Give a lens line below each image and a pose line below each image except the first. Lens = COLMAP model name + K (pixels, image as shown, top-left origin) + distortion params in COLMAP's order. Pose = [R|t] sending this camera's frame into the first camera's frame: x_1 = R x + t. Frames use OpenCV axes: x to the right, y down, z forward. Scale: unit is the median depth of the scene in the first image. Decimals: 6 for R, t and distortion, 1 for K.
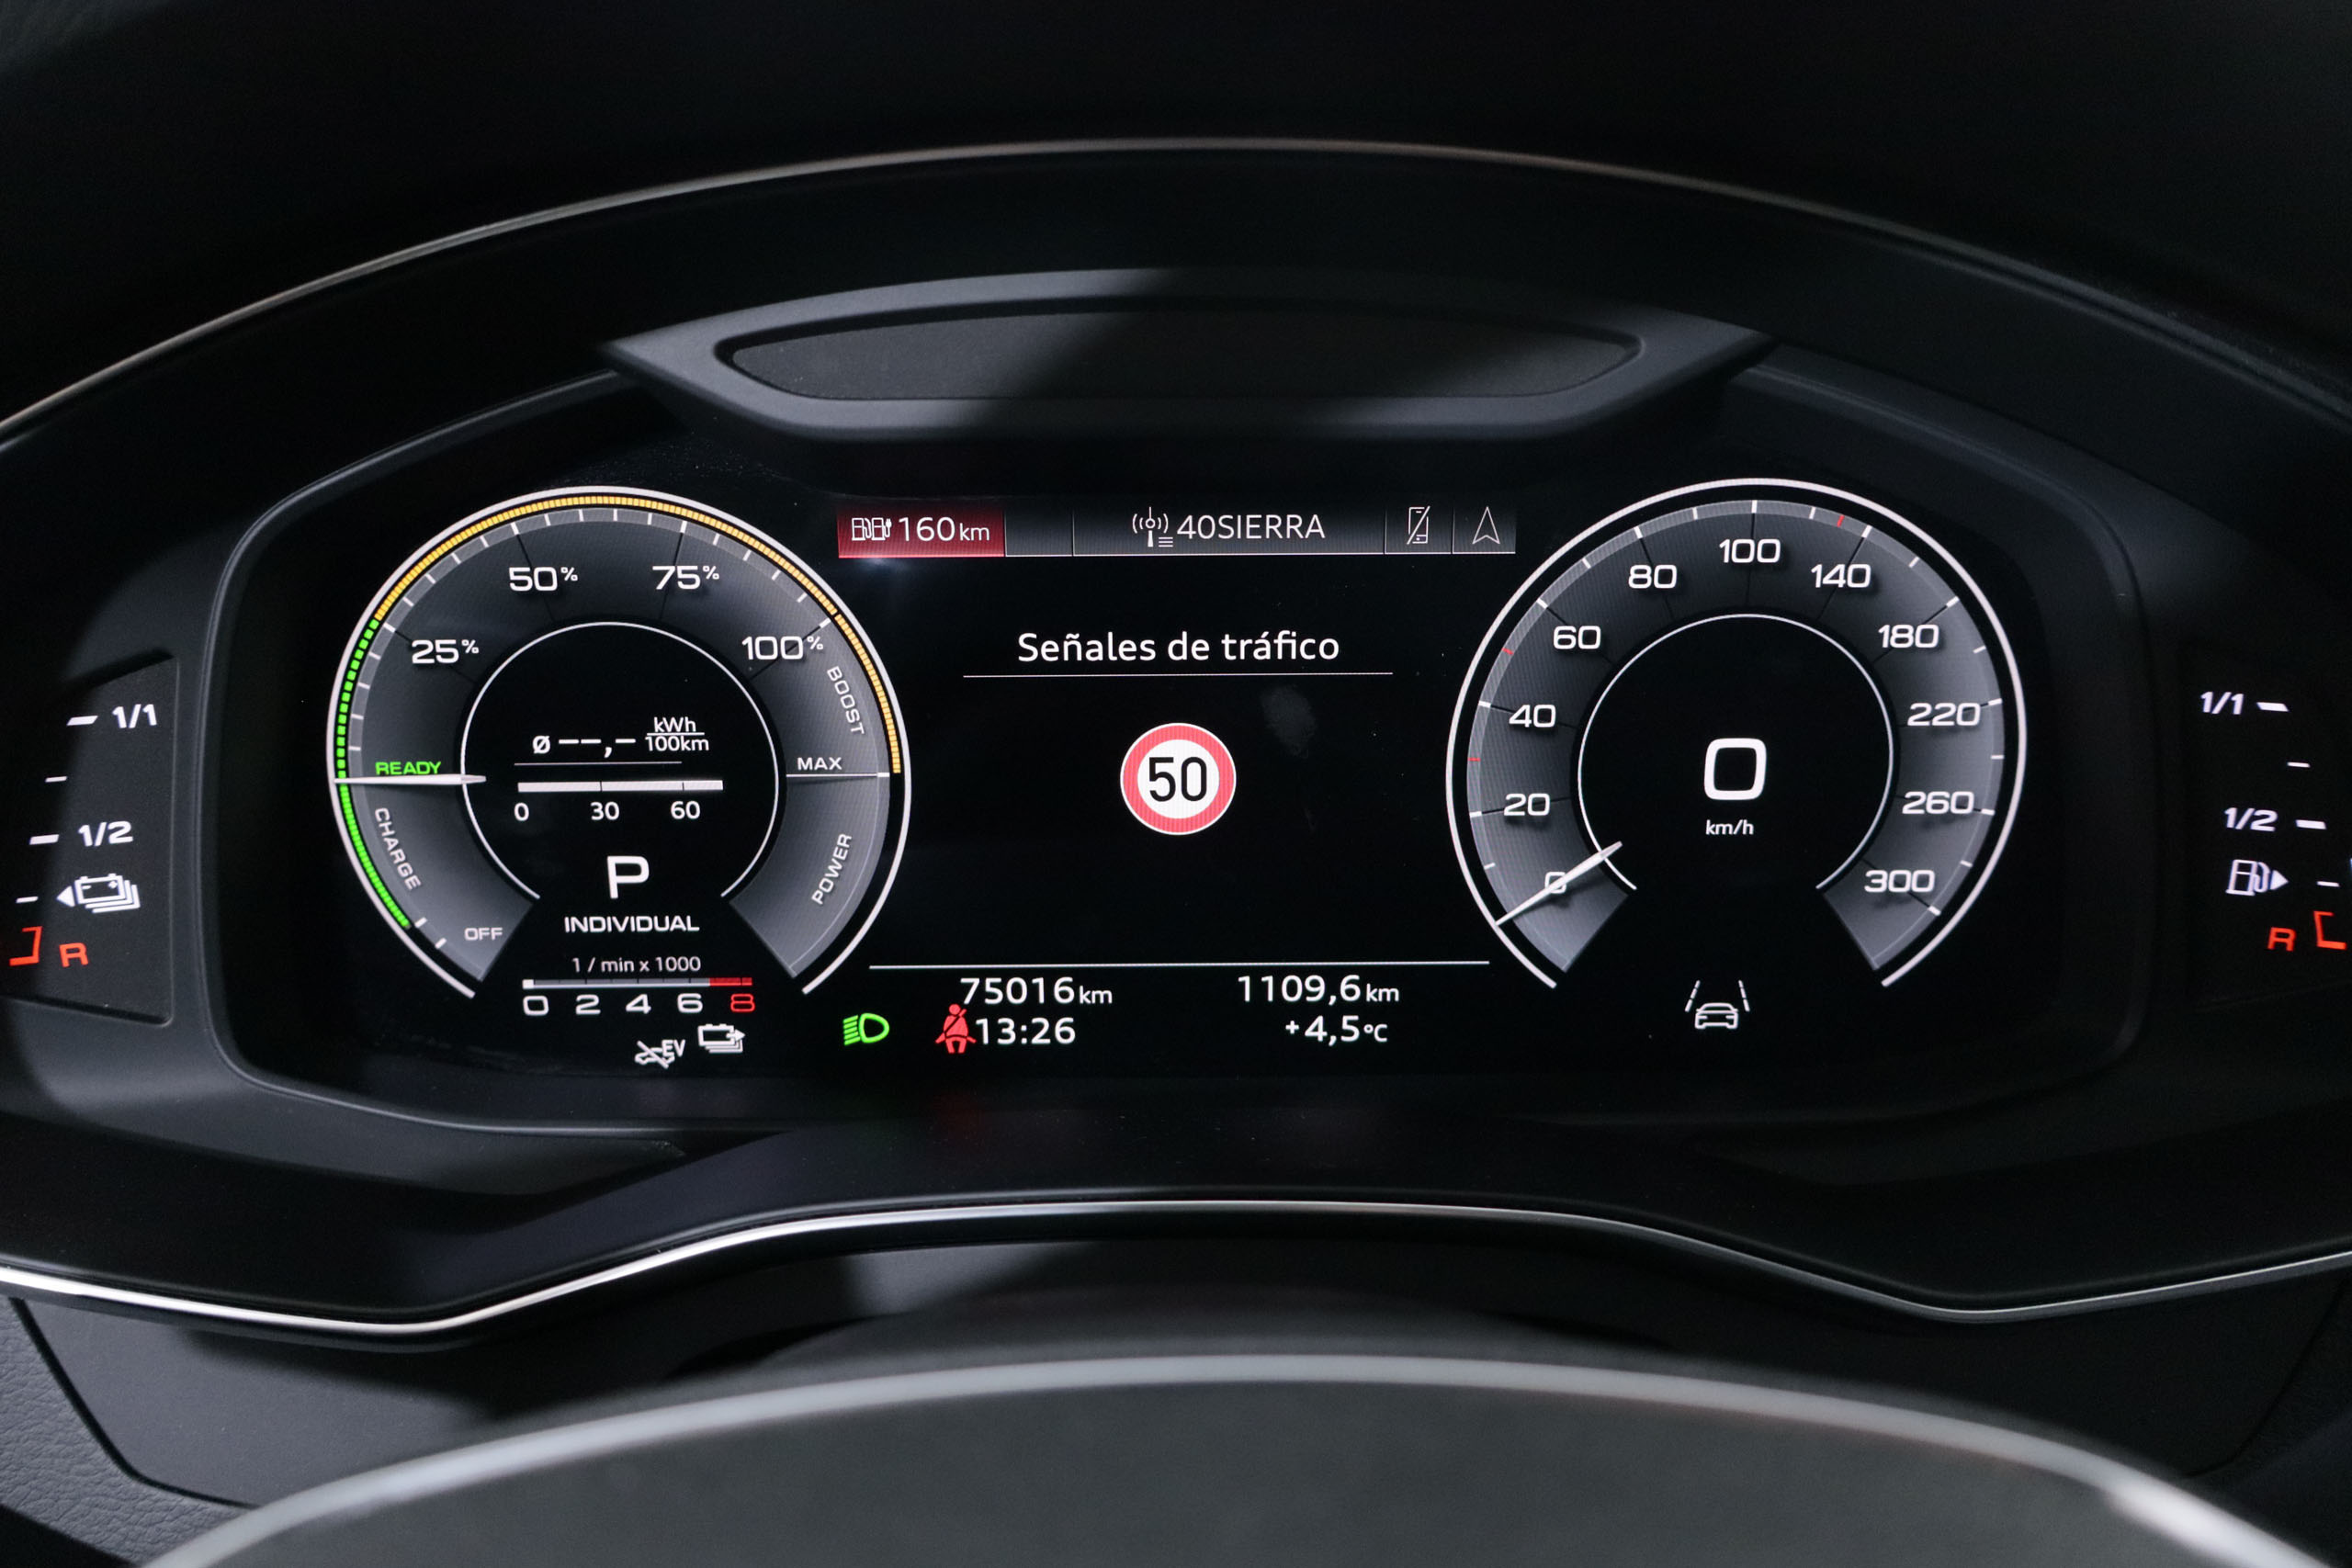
lens RADIAL K [[1967.6, 0, 1178.2], [0, 1967.6, 785.4], [0, 0, 1]] dist [0.001752, -0.002530]
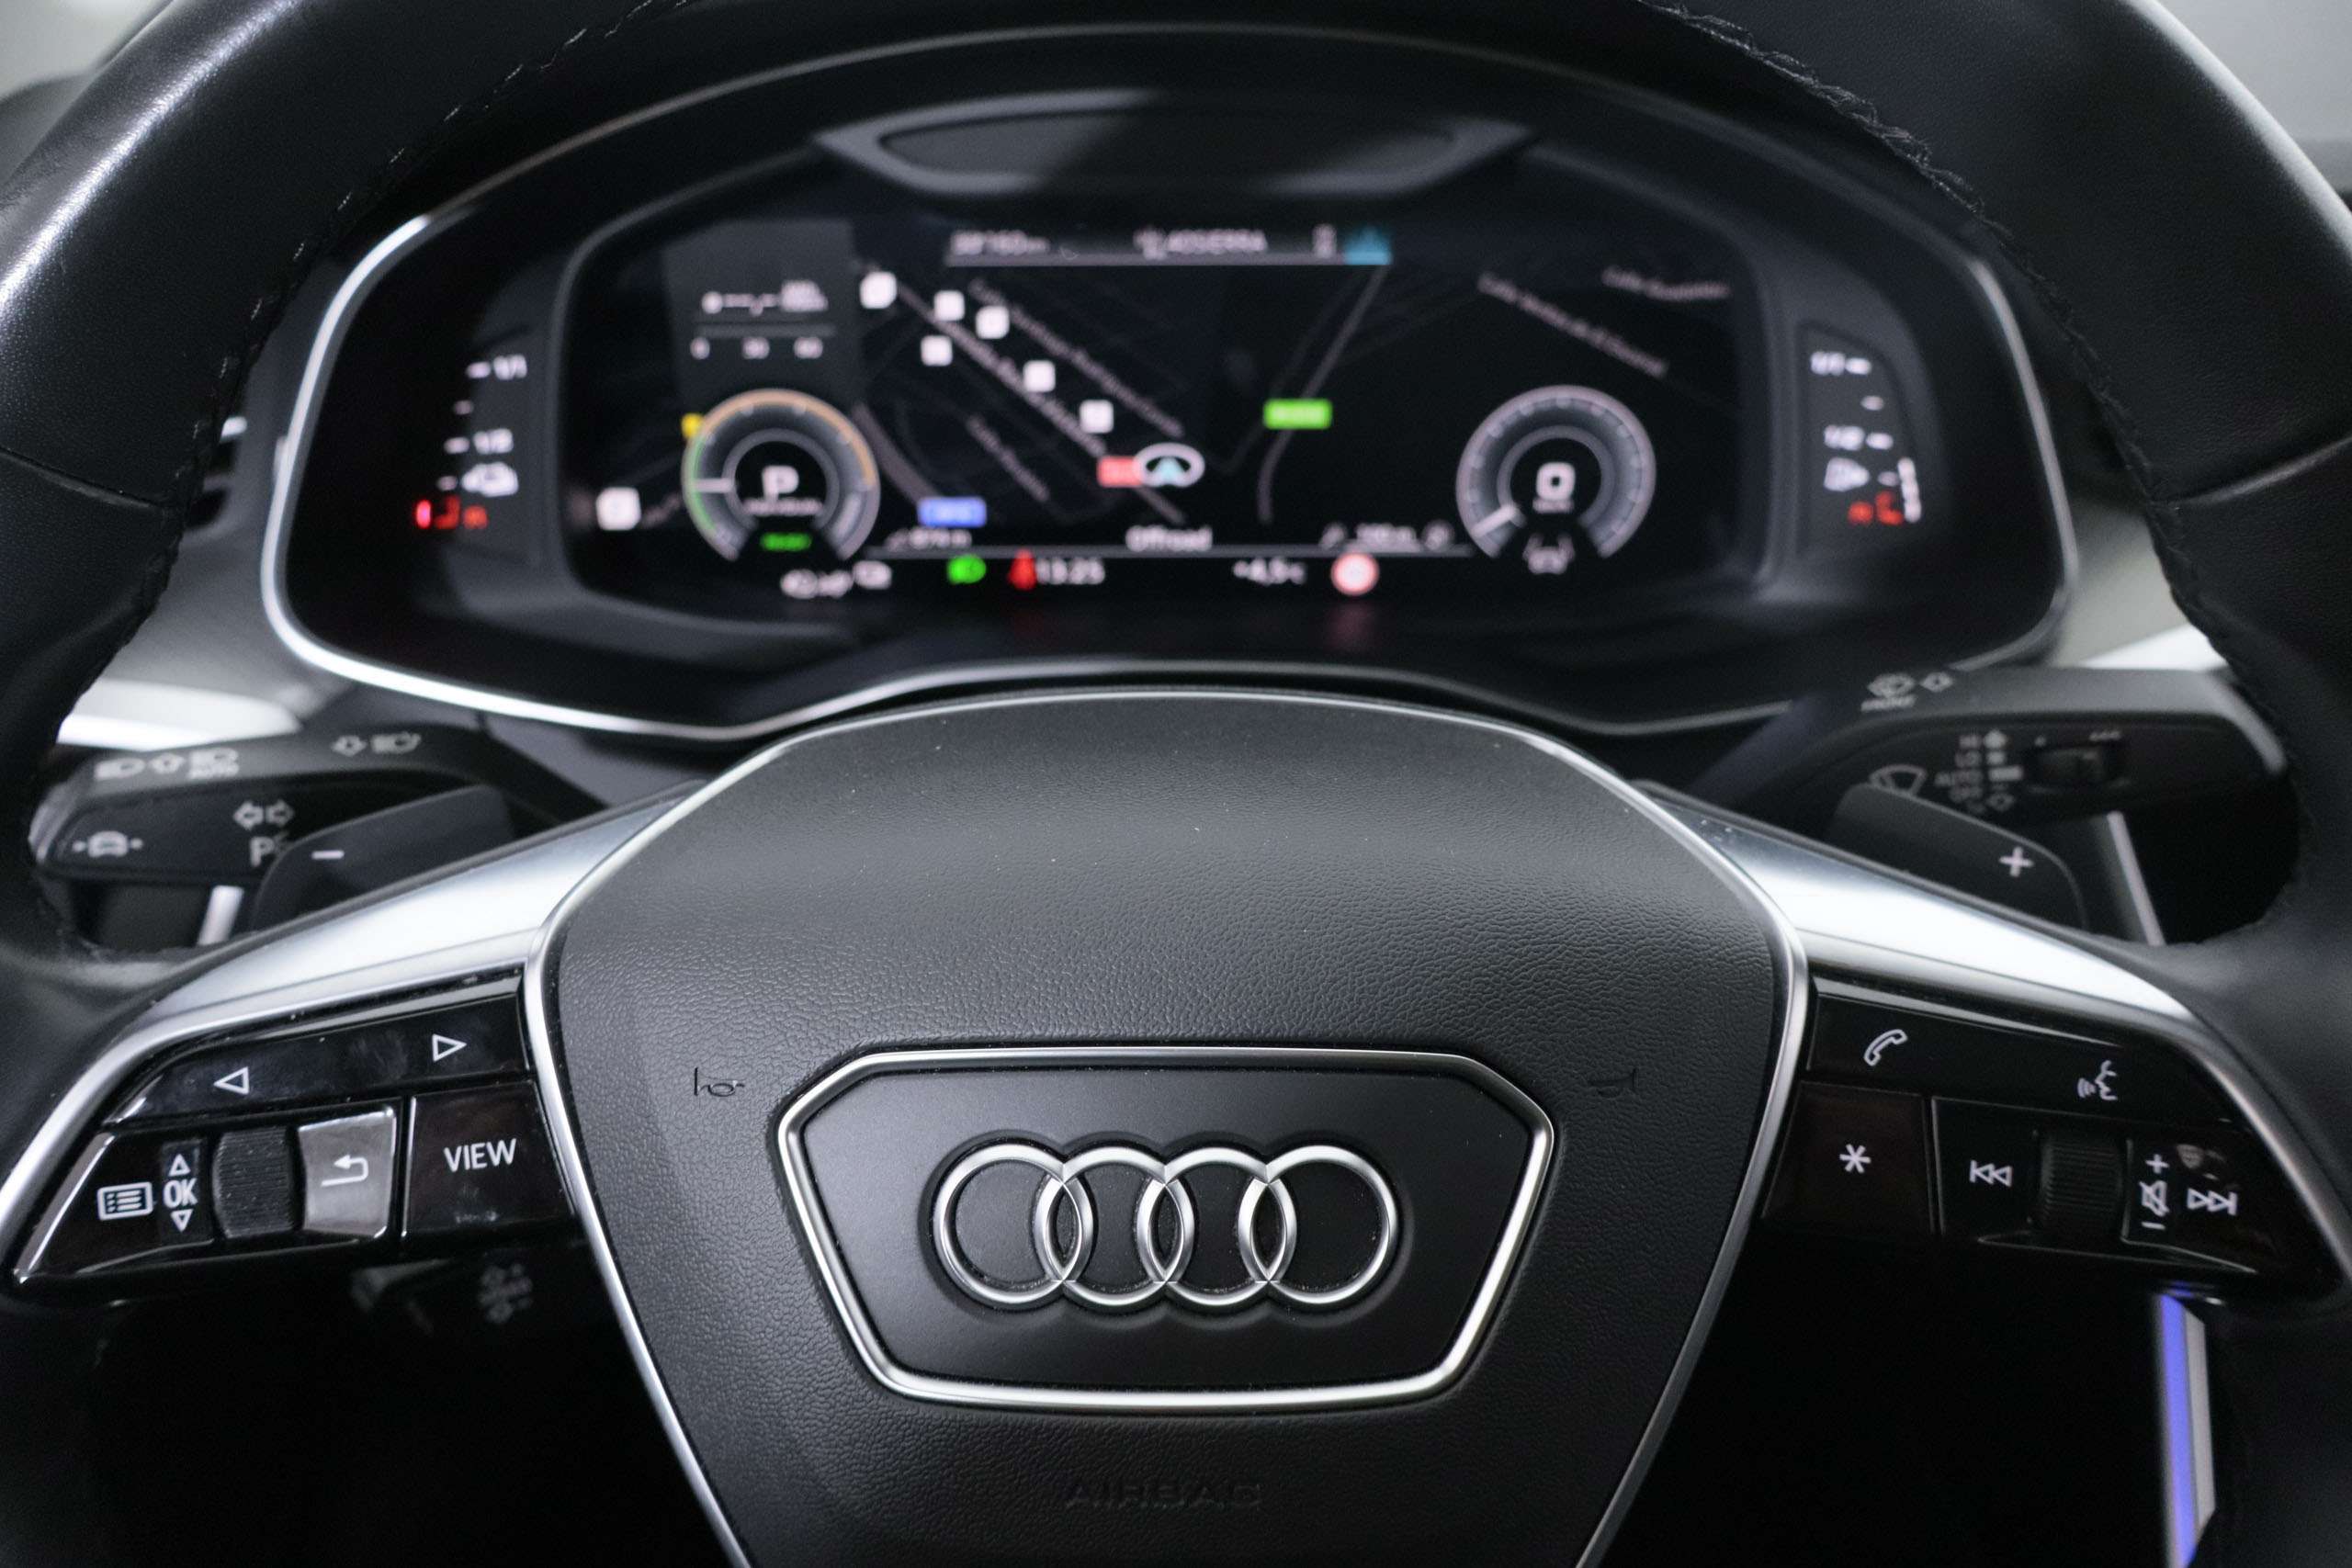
lens RADIAL K [[1967.6, 0, 1178.2], [0, 1967.6, 785.4], [0, 0, 1]] dist [0.001752, -0.002530]
pose [[0.999982, 0.004533, -0.004031, 0.016491], [-0.003564, 0.976776, 0.214235, -0.044951], [0.004908, -0.214217, 0.976774, -0.586672]]
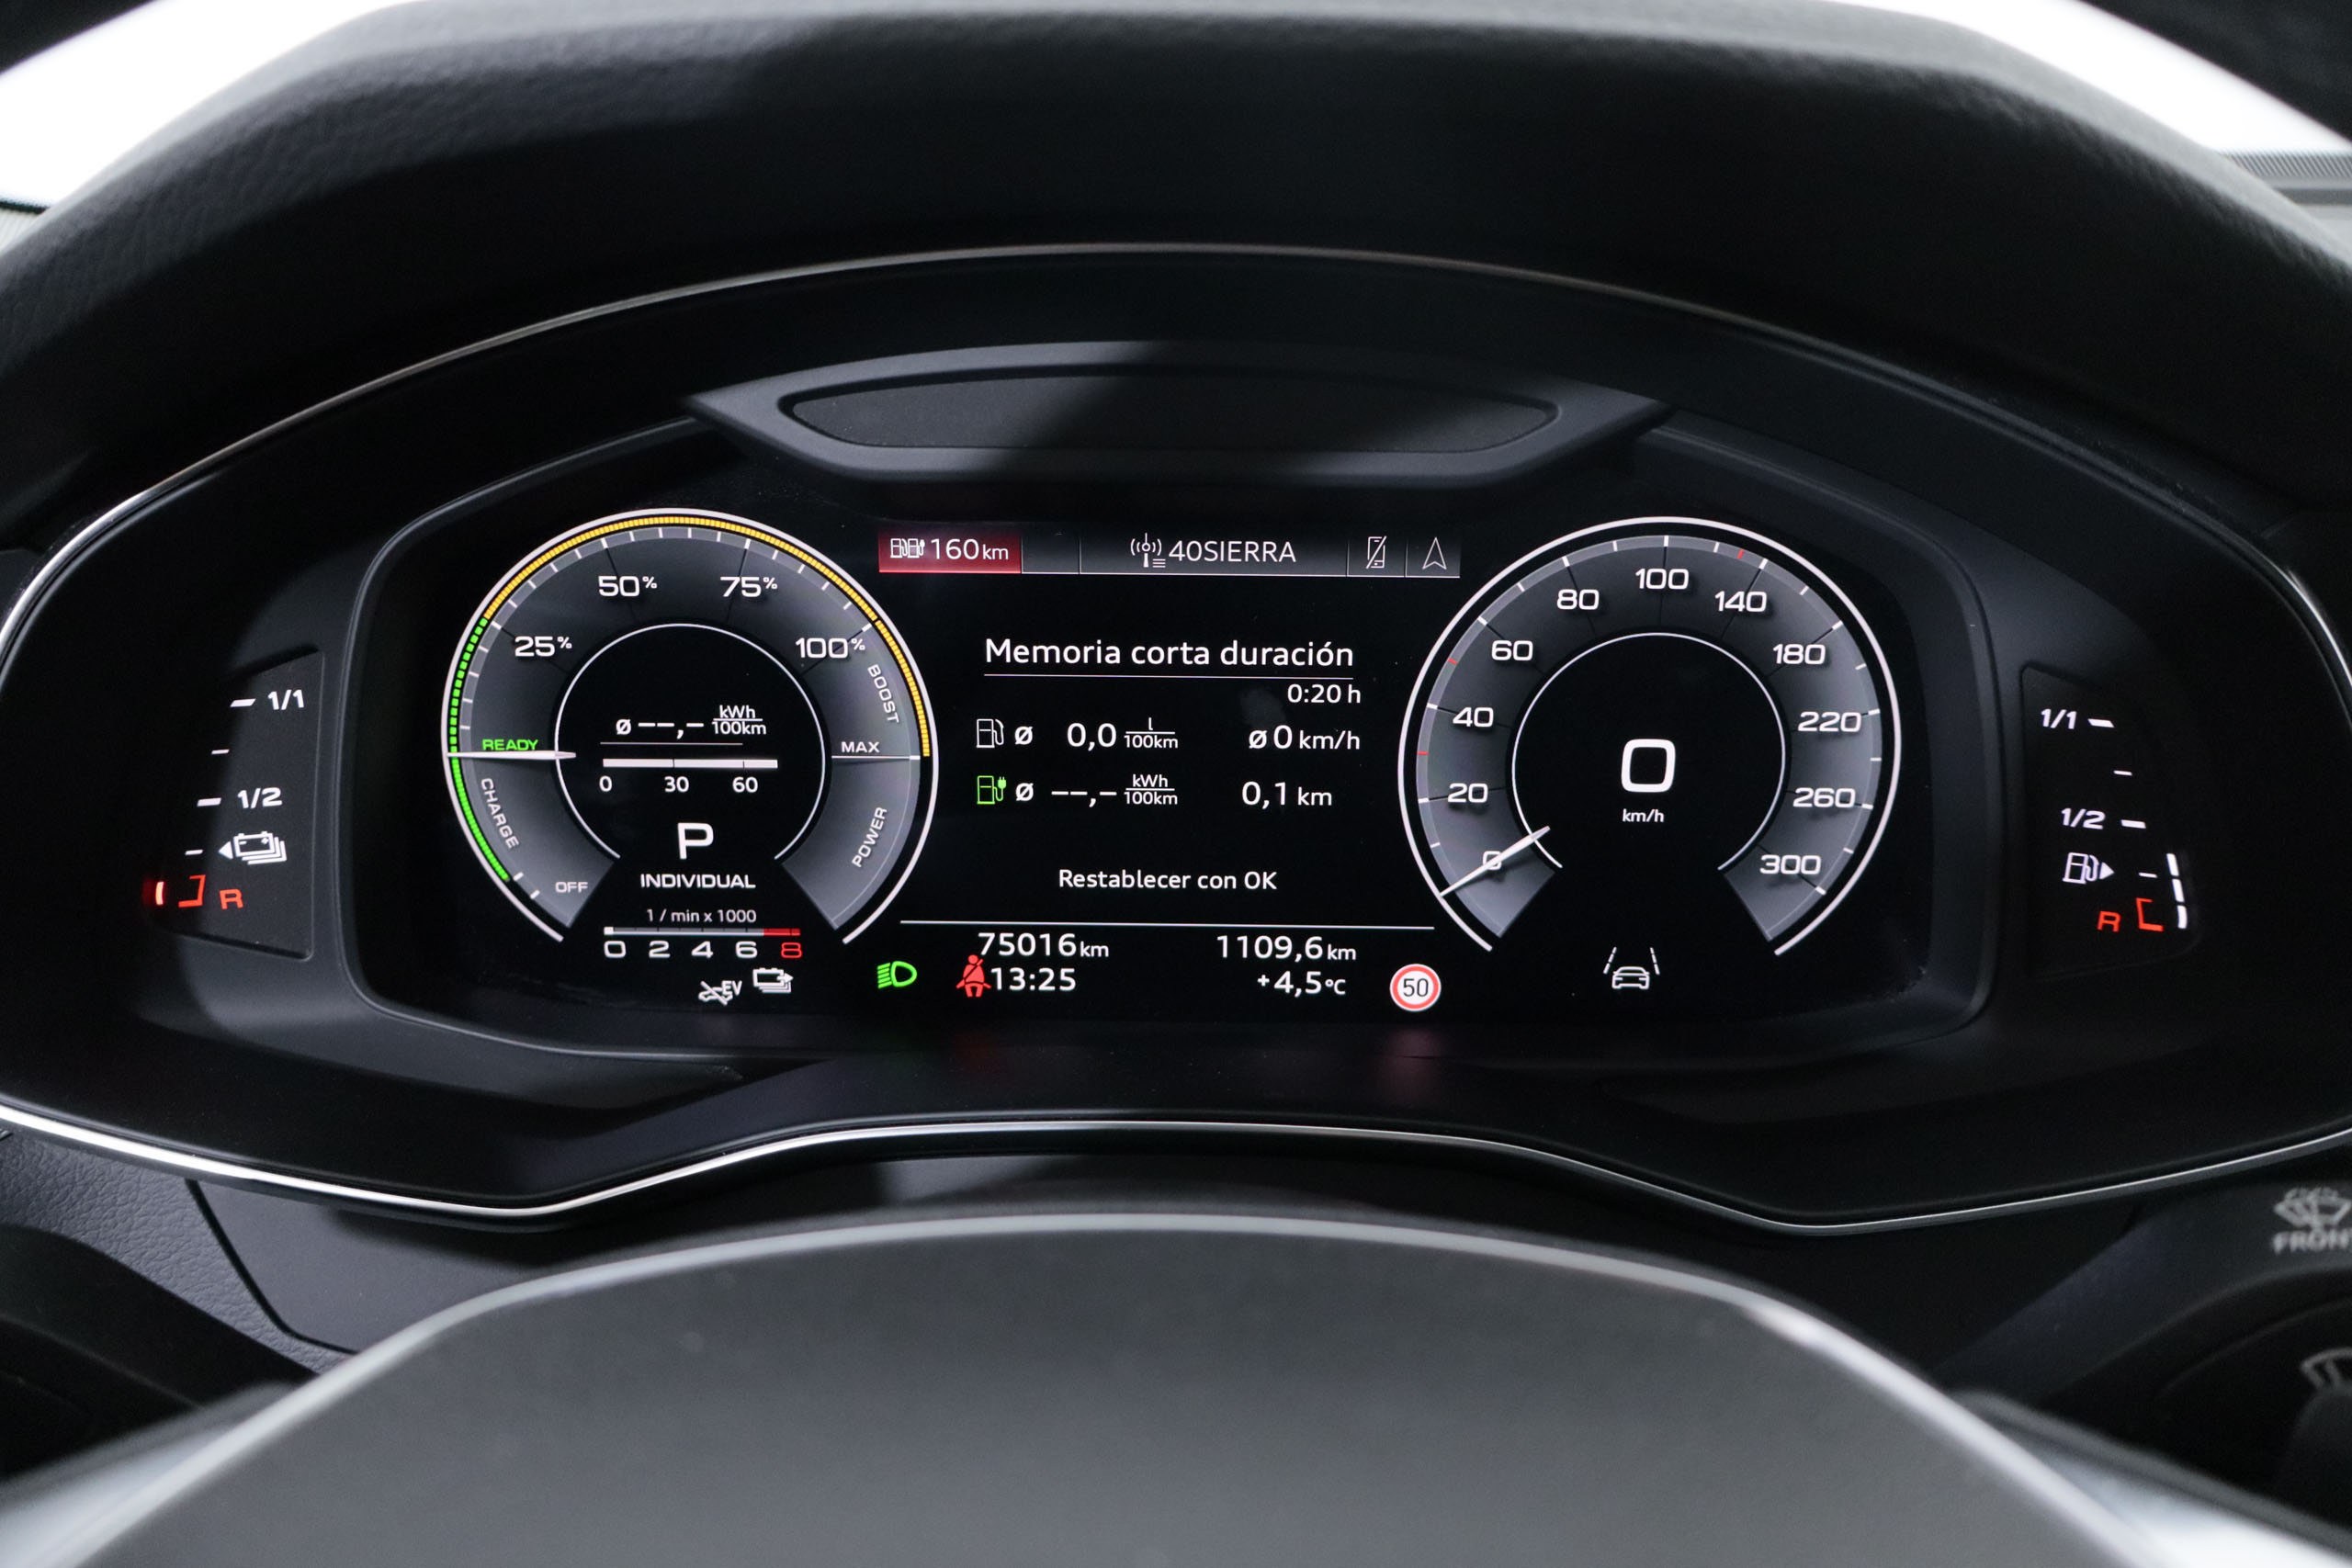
lens RADIAL K [[1967.6, 0, 1178.2], [0, 1967.6, 785.4], [0, 0, 1]] dist [0.001752, -0.002530]
pose [[0.999705, 0.017899, -0.016403, 0.026430], [-0.017507, 0.999565, 0.023755, -0.019959], [0.016821, -0.023461, 0.999583, -0.168297]]
